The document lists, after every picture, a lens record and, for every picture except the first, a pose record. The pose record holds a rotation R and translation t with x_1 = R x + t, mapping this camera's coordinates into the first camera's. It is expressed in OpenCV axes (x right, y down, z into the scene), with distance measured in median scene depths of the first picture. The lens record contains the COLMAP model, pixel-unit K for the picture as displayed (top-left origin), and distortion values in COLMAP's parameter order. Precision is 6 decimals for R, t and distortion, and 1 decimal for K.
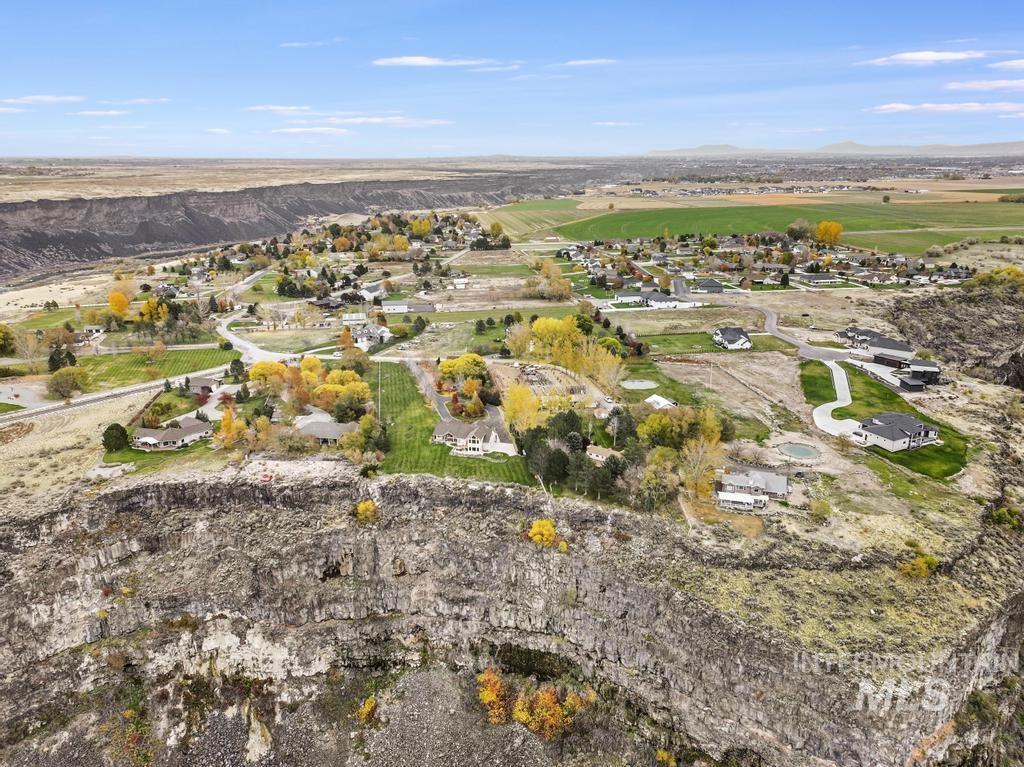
lens RADIAL K [[728.1, 0, 516.5], [0, 728.1, 381.6], [0, 0, 1]] dist [0.000832, 0.000578]
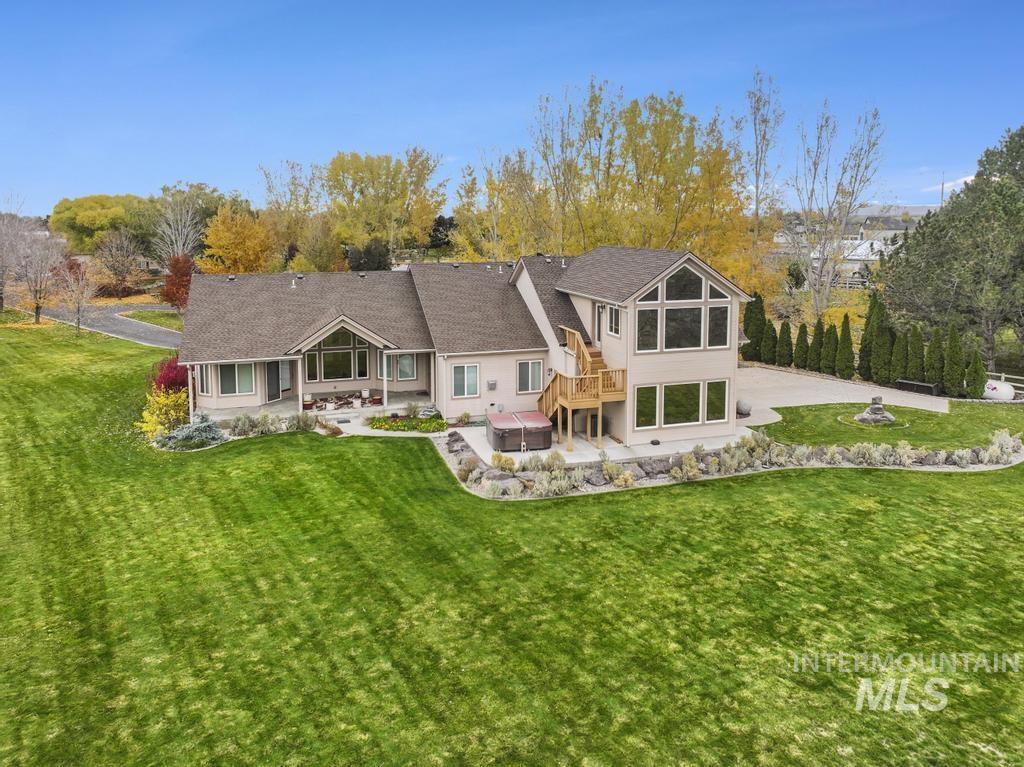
lens RADIAL K [[714.6, 0, 512.2], [0, 714.6, 295.2], [0, 0, 1]] dist [-0.001932, 0.002956]
pose [[0.844812, -0.040716, 0.533511, -0.141486], [0.152199, 0.974198, -0.166657, 0.095824], [-0.512960, 0.221994, 0.829211, 0.972135]]
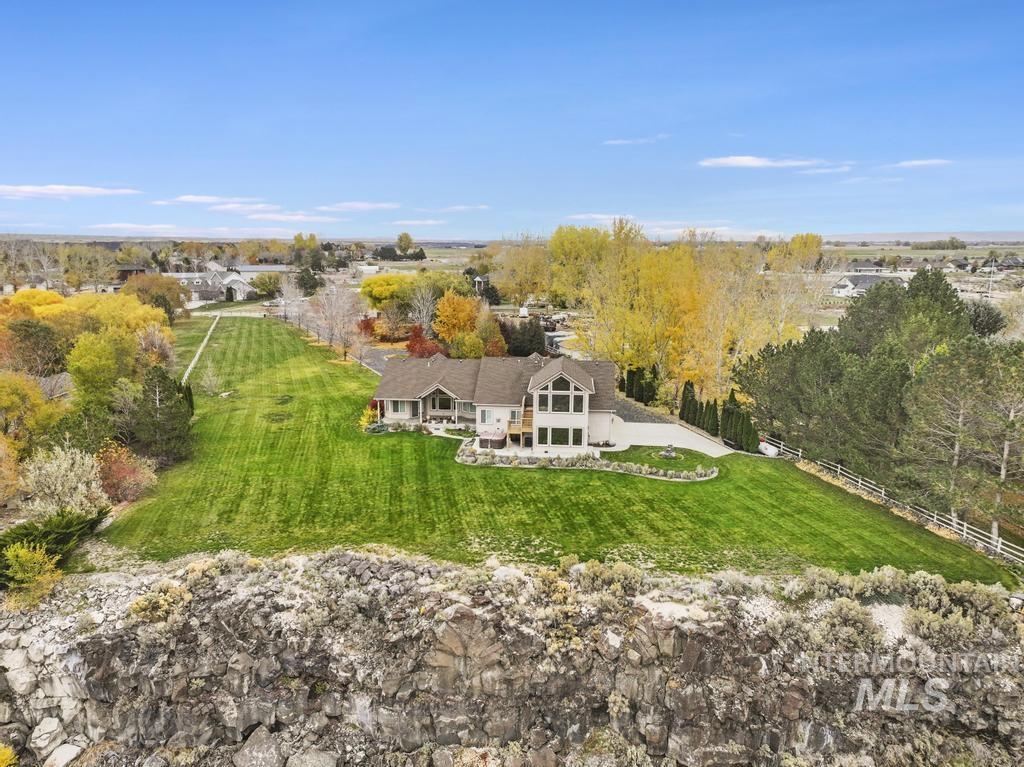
lens RADIAL K [[728.1, 0, 516.5], [0, 728.1, 381.6], [0, 0, 1]] dist [0.000832, 0.000578]
pose [[0.987701, -0.017464, 0.155377, -0.115066], [0.035035, 0.993195, -0.111073, 0.106352], [-0.152379, 0.115151, 0.981591, 0.806924]]
